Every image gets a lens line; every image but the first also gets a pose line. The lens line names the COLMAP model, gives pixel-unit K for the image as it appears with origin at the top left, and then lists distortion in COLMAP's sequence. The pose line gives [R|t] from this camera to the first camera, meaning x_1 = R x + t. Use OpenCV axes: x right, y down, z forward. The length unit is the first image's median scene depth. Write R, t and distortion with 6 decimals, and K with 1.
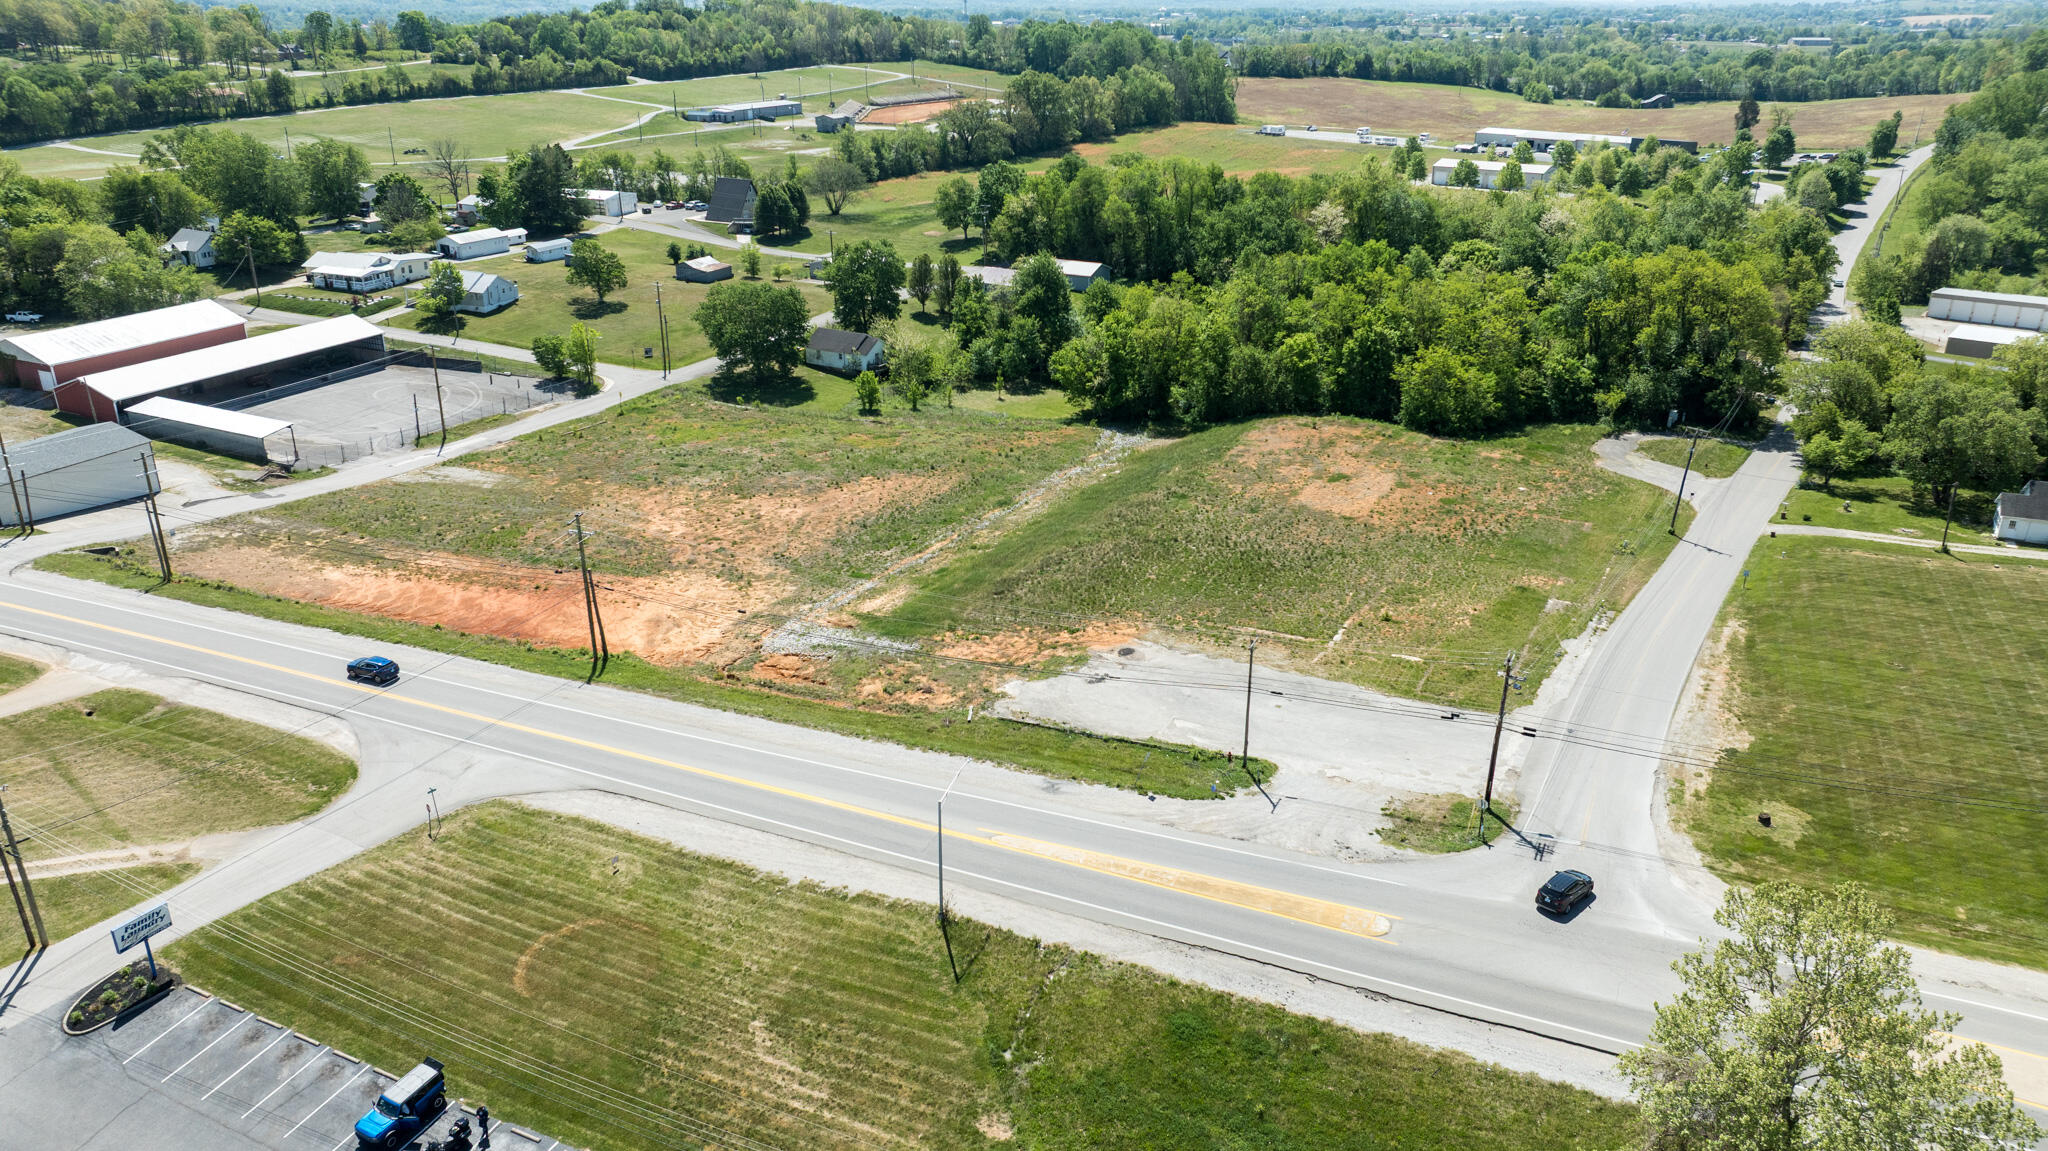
lens RADIAL K [[1434.4, 0, 1034.1], [0, 1434.4, 573.9], [0, 0, 1]] dist [-0.011670, -0.000068]
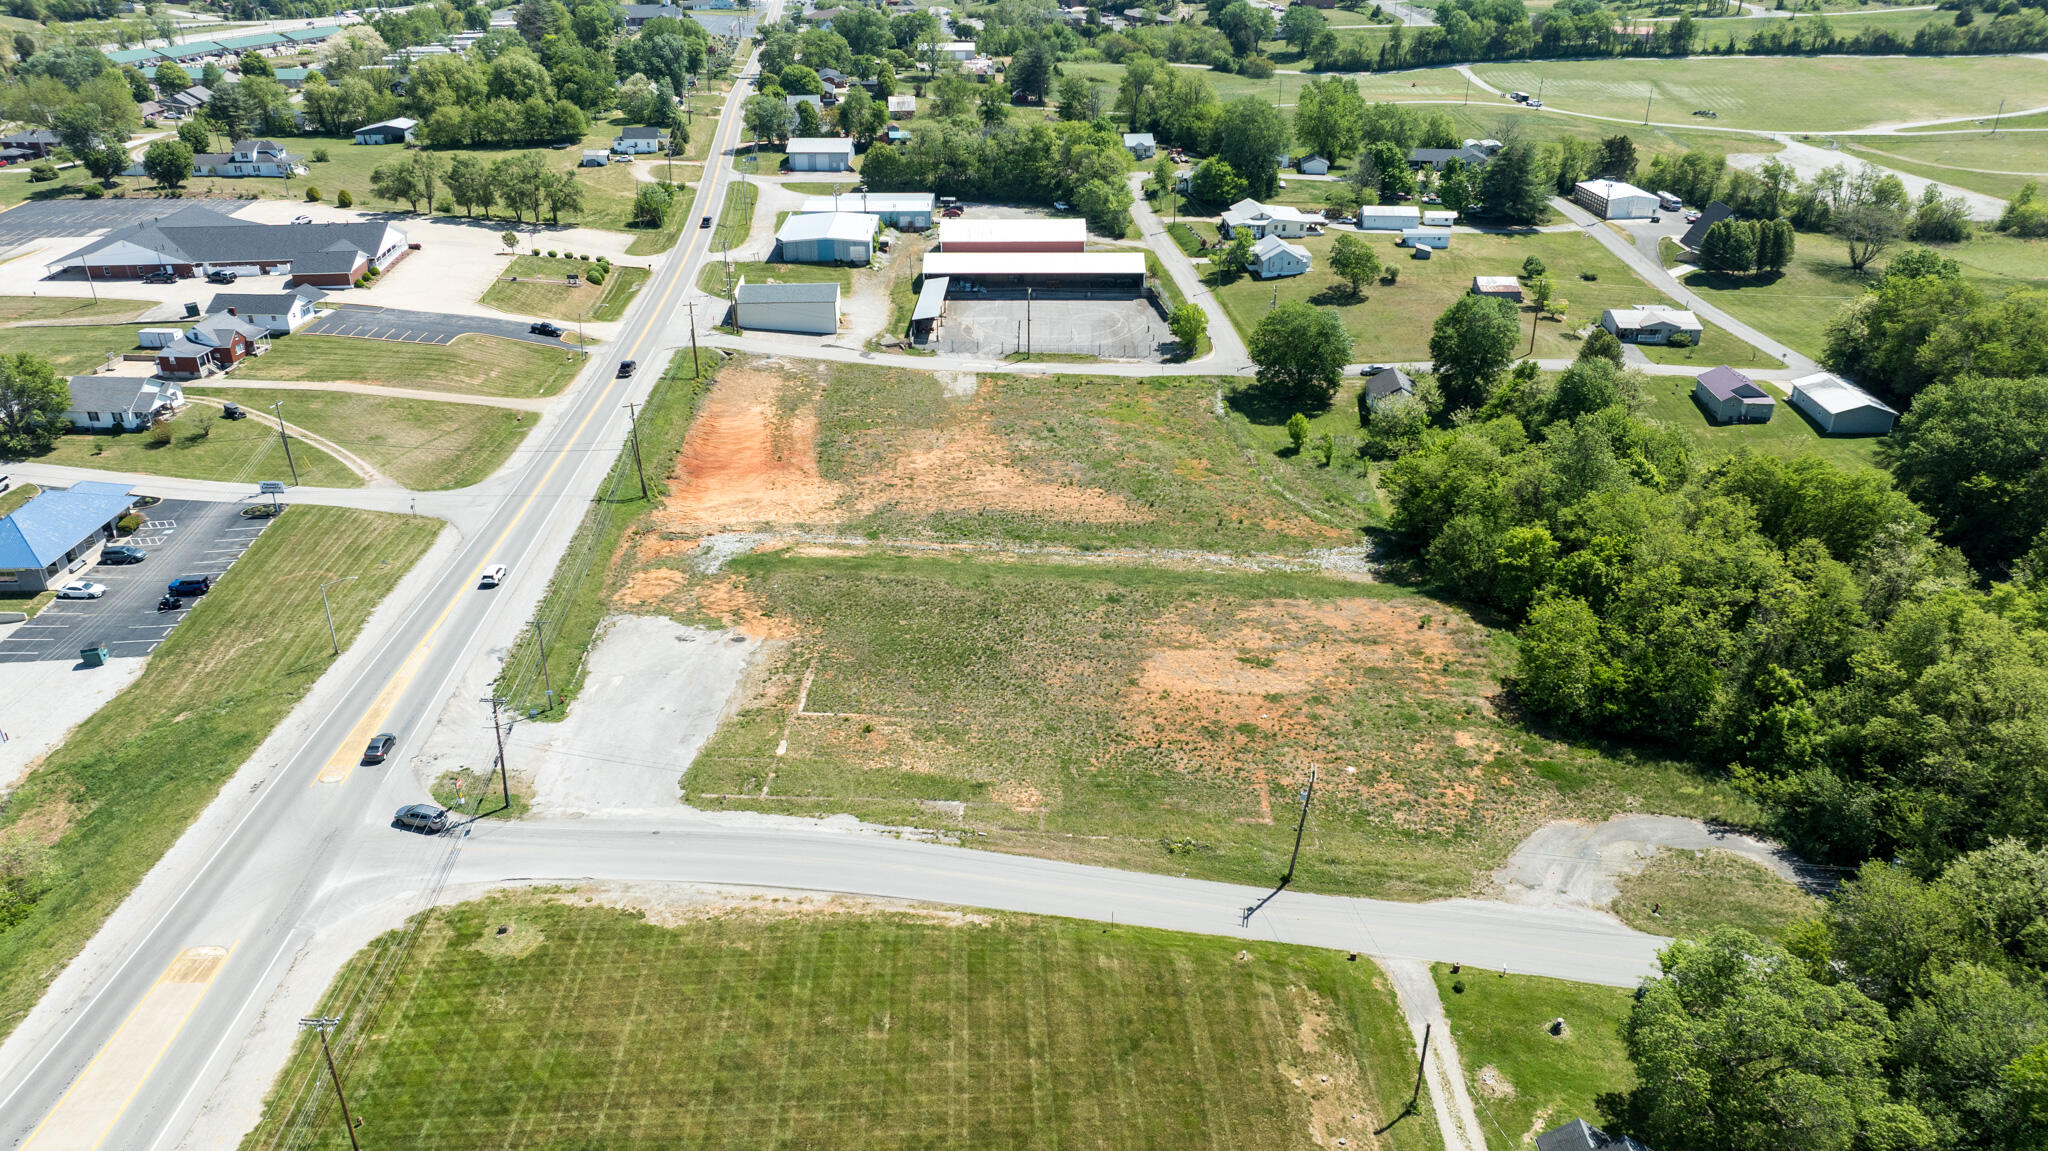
lens RADIAL K [[1434.4, 0, 1034.1], [0, 1434.4, 573.9], [0, 0, 1]] dist [-0.011670, -0.000068]
pose [[0.431948, 0.397256, -0.809697, 0.923942], [-0.340616, 0.903136, 0.261391, -0.327655], [0.835106, 0.162888, 0.525420, 0.425591]]
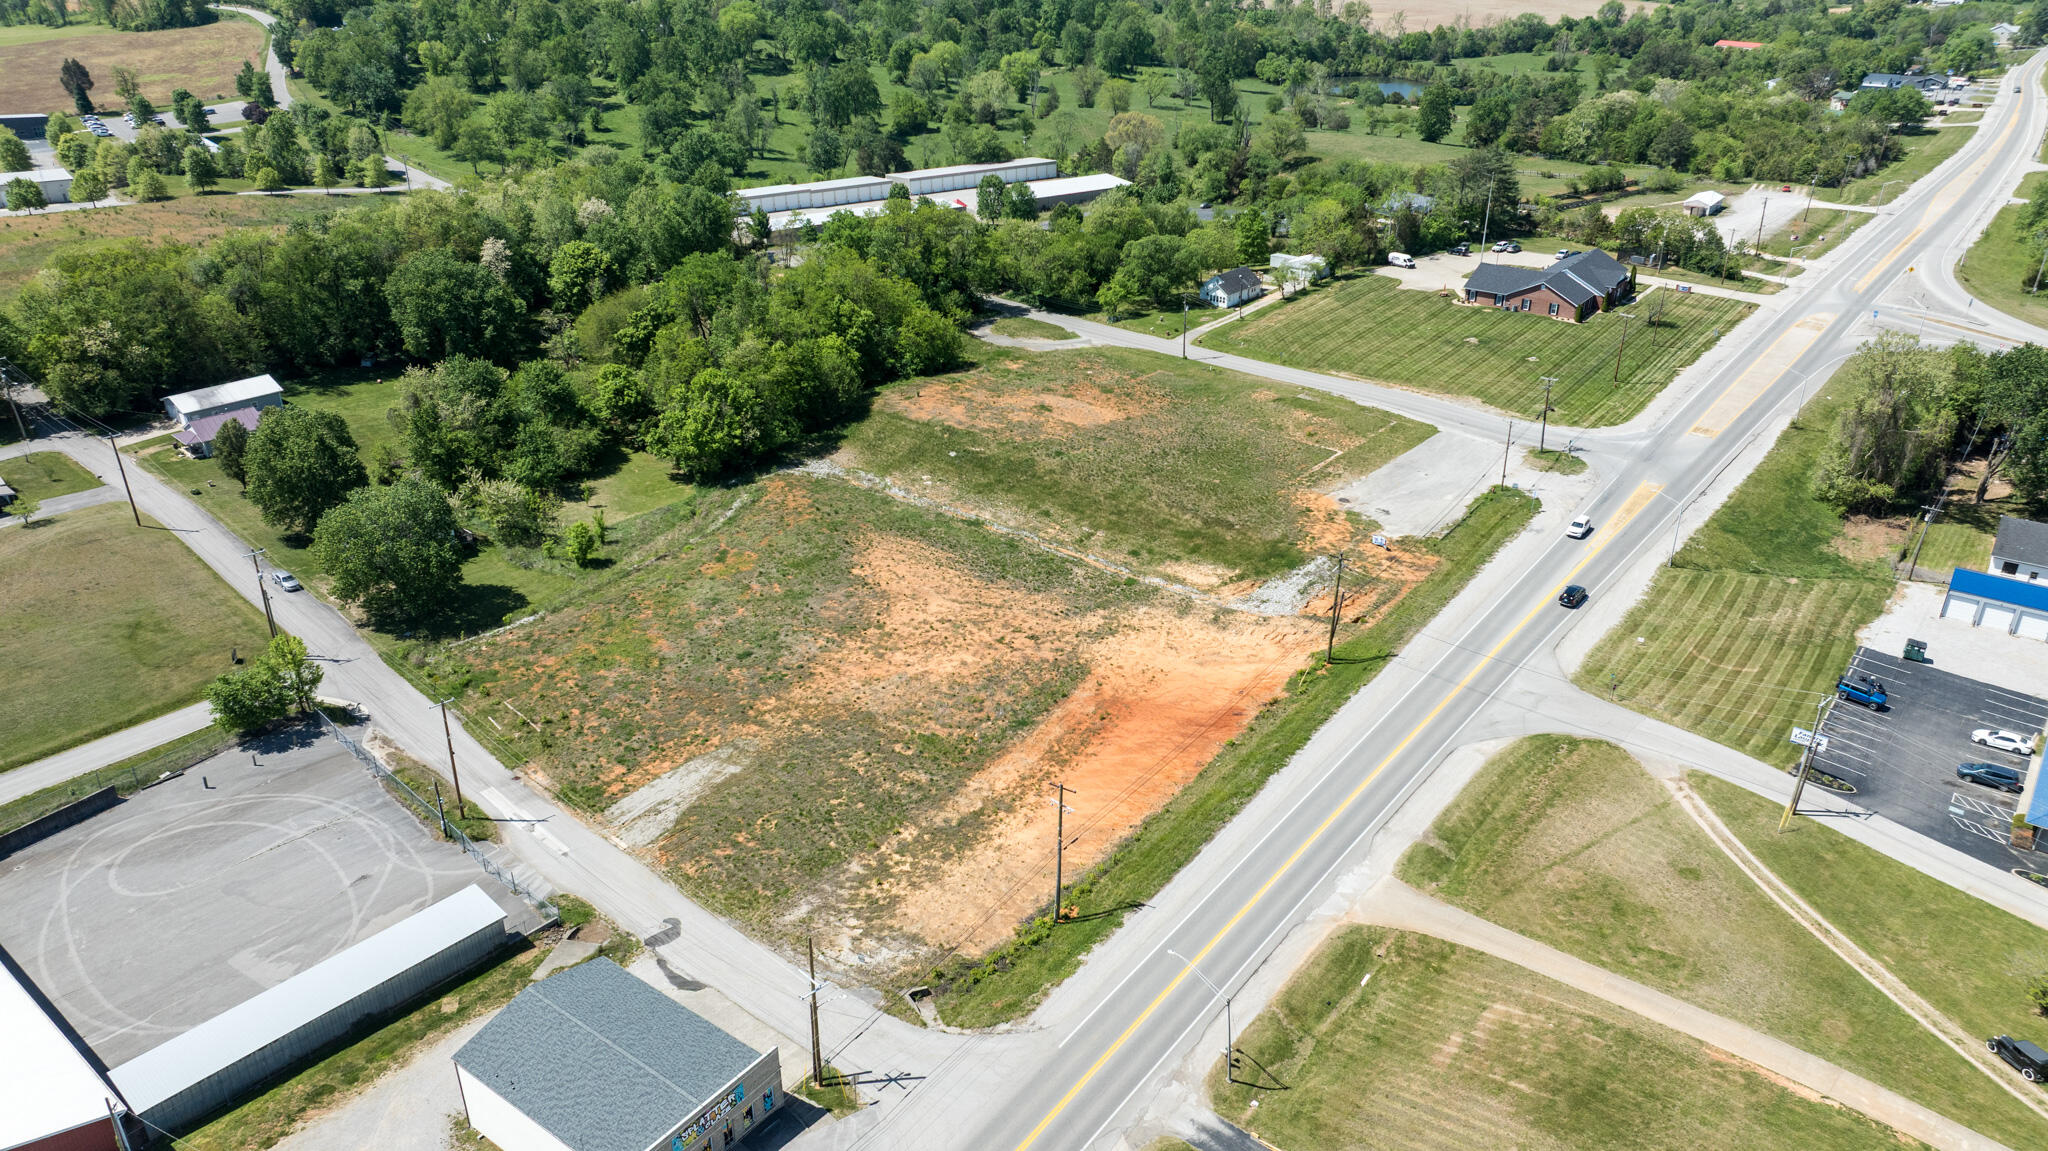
lens RADIAL K [[1434.4, 0, 1034.1], [0, 1434.4, 573.9], [0, 0, 1]] dist [-0.011670, -0.000068]
pose [[0.240106, -0.424971, 0.872782, -1.120698], [0.365339, 0.872540, 0.324347, -0.401351], [-0.899376, 0.240984, 0.364760, 0.587738]]
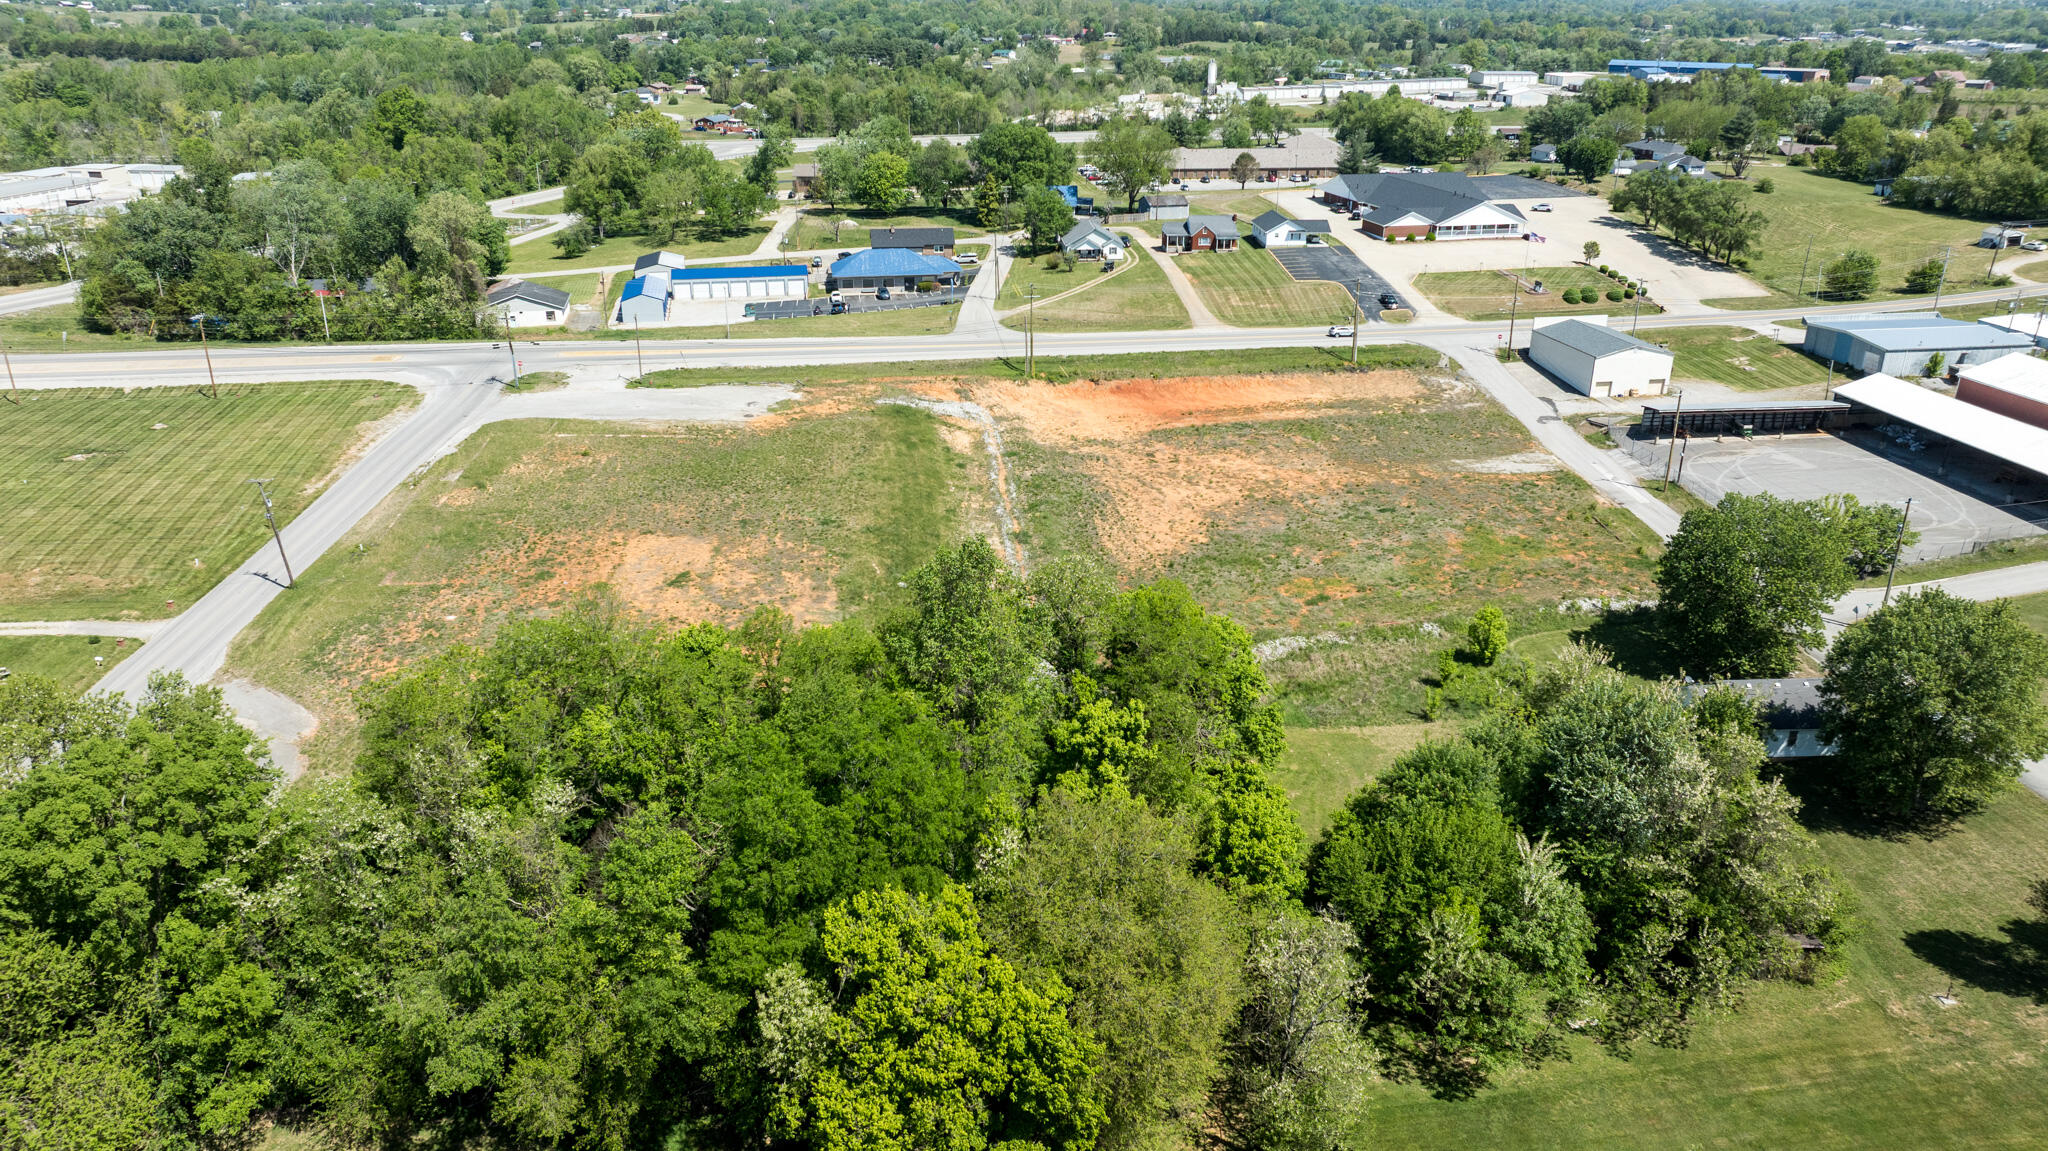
lens RADIAL K [[1434.4, 0, 1034.1], [0, 1434.4, 573.9], [0, 0, 1]] dist [-0.011670, -0.000068]
pose [[-0.835463, 0.201145, -0.511412, 0.496060], [-0.215995, 0.735521, 0.642149, -0.689855], [0.505319, 0.646954, -0.571054, 1.683885]]
